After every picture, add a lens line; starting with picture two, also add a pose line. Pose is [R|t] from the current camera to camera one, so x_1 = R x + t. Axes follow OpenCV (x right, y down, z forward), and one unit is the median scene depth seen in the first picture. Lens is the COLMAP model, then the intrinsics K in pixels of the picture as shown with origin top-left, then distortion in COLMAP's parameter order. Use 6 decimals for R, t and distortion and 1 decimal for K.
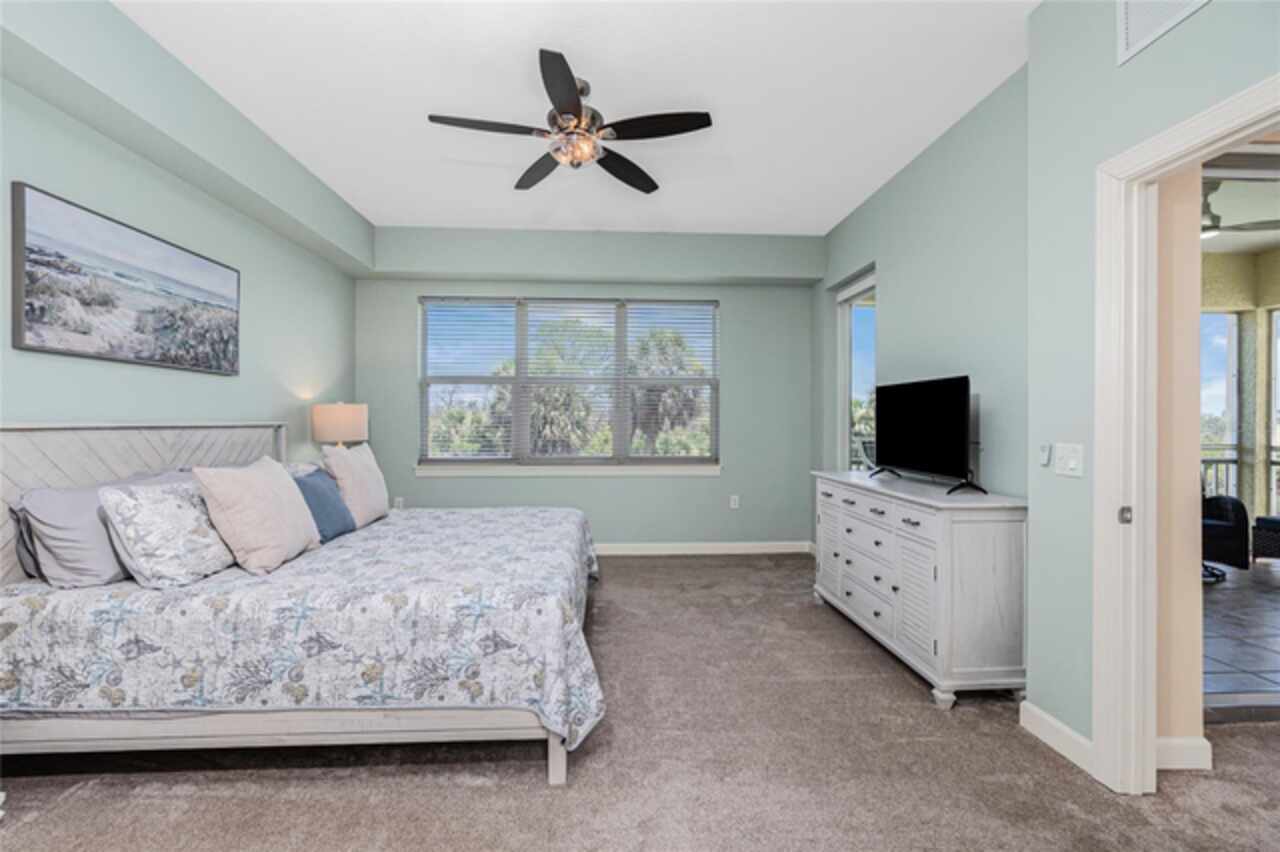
lens RADIAL K [[555.2, 0, 632.1], [0, 555.2, 424.6], [0, 0, 1]] dist [-0.004519, -0.000669]
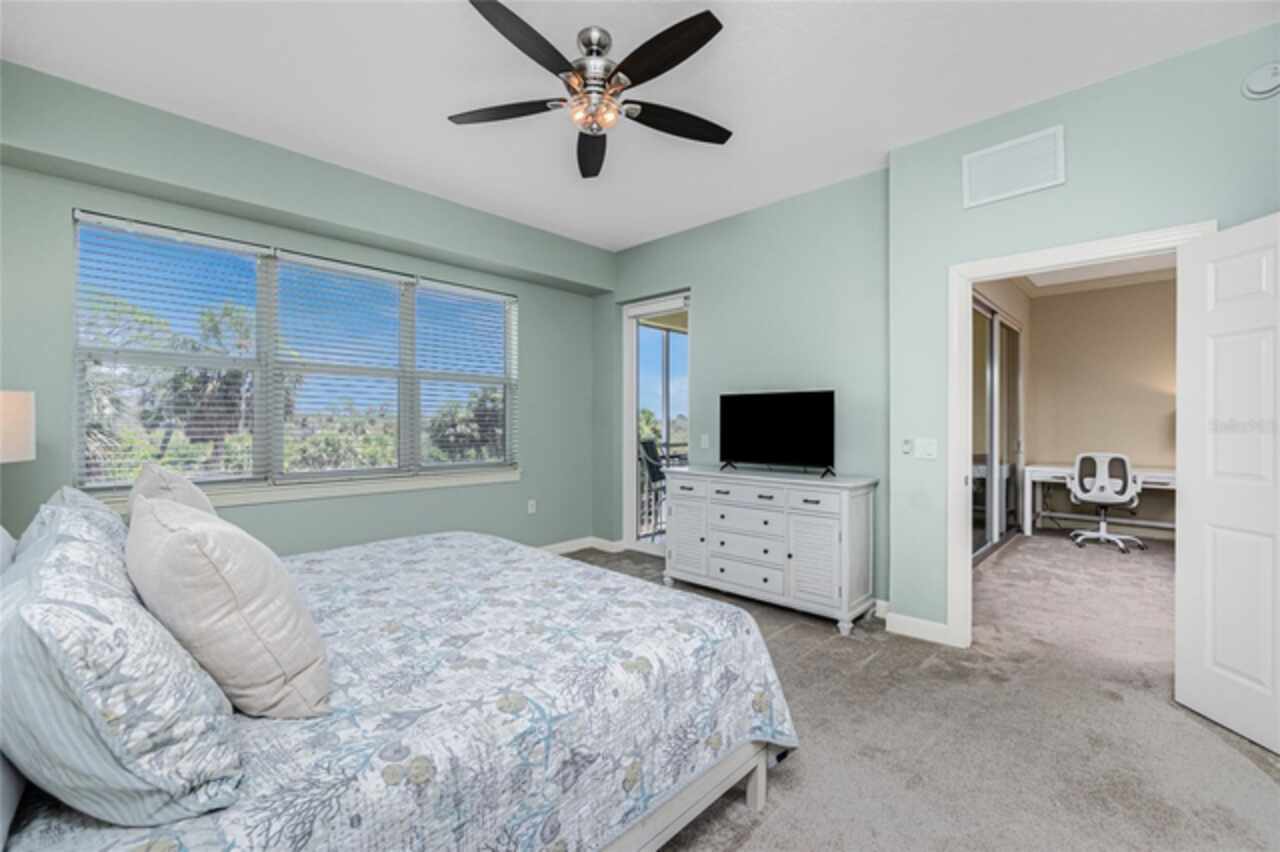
lens RADIAL K [[555.2, 0, 641.1], [0, 555.2, 426.3], [0, 0, 1]] dist [-0.004519, -0.000669]
pose [[0.721110, -0.003800, 0.692810, -0.946414], [0.002977, 0.999993, 0.002386, -0.006305], [-0.692814, 0.000342, 0.721116, 0.467285]]
